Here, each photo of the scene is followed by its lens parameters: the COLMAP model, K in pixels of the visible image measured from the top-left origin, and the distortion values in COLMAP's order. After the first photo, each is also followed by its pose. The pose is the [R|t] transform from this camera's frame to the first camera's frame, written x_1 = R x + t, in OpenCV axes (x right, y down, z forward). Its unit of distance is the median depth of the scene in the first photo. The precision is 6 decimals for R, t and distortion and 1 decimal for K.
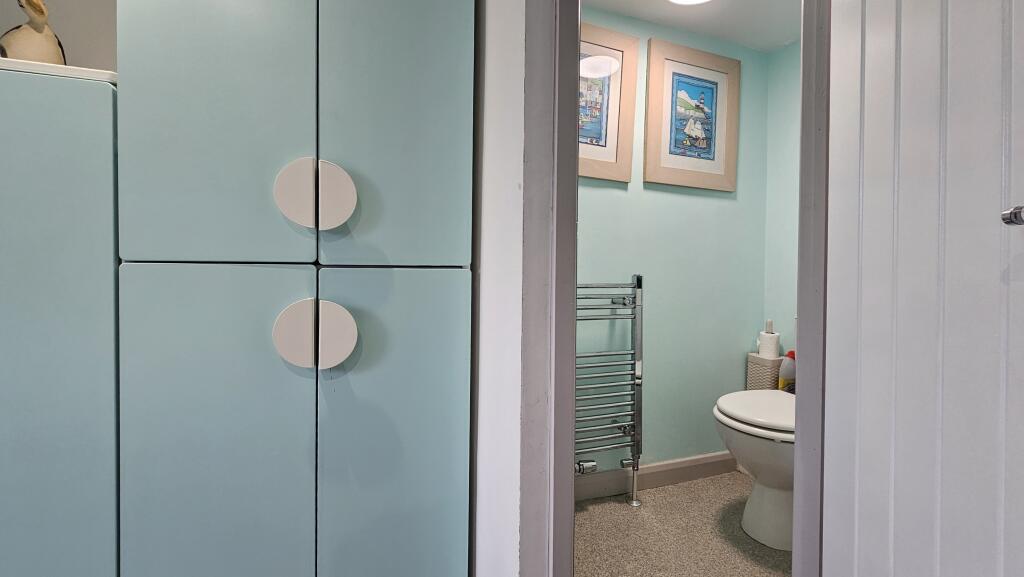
lens RADIAL K [[414.5, 0, 508.7], [0, 414.5, 291.3], [0, 0, 1]] dist [-0.008041, 0.000047]
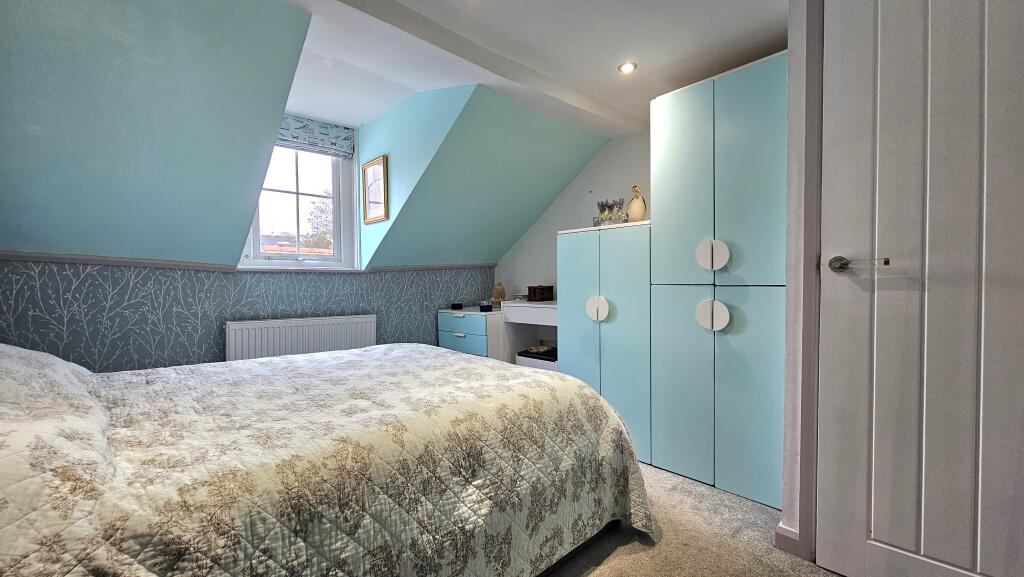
lens RADIAL K [[414.5, 0, 508.7], [0, 414.5, 291.3], [0, 0, 1]] dist [-0.008041, 0.000047]
pose [[0.345792, 0.017024, -0.938157, 1.146408], [-0.007185, 0.999854, 0.015496, -0.050354], [0.938284, 0.001382, 0.345864, -0.758045]]
